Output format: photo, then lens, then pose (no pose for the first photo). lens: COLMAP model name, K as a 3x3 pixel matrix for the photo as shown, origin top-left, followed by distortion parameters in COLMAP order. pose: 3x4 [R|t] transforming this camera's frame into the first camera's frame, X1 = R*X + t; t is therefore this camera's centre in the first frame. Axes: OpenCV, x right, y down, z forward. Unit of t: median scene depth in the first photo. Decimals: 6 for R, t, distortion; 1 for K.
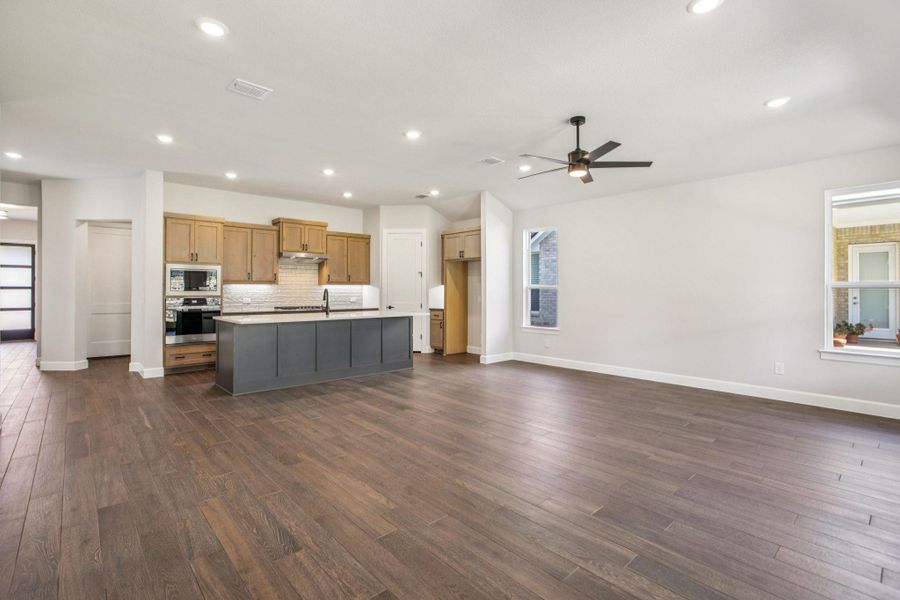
lens RADIAL K [[421.8, 0, 450.4], [0, 421.8, 288.3], [0, 0, 1]] dist [-0.022295, 0.013243]
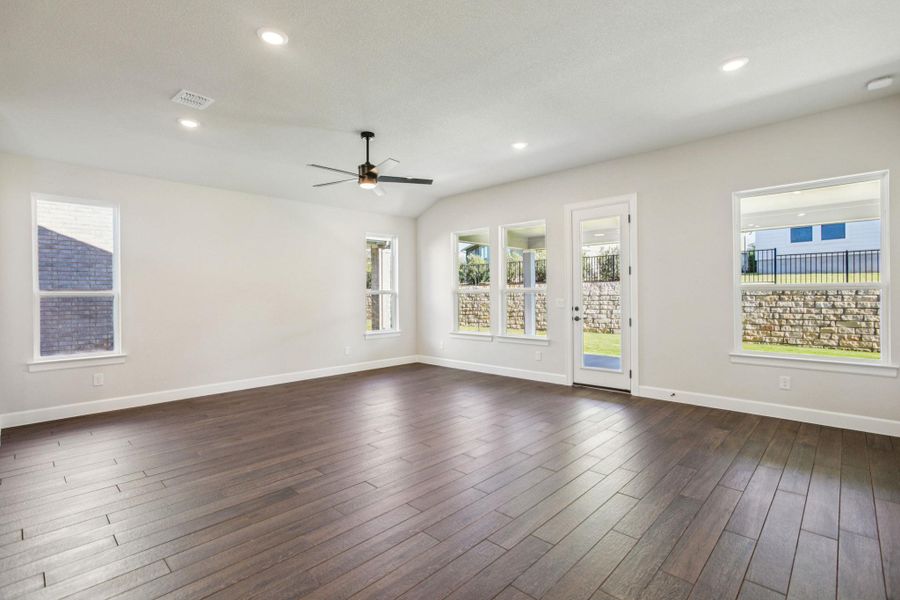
lens RADIAL K [[421.8, 0, 450.5], [0, 421.8, 296.5], [0, 0, 1]] dist [-0.022295, 0.013243]
pose [[-0.068782, -0.003960, 0.997624, -0.427909], [0.003302, 0.999986, 0.004197, 0.000553], [-0.997626, 0.003583, -0.068768, 0.477910]]
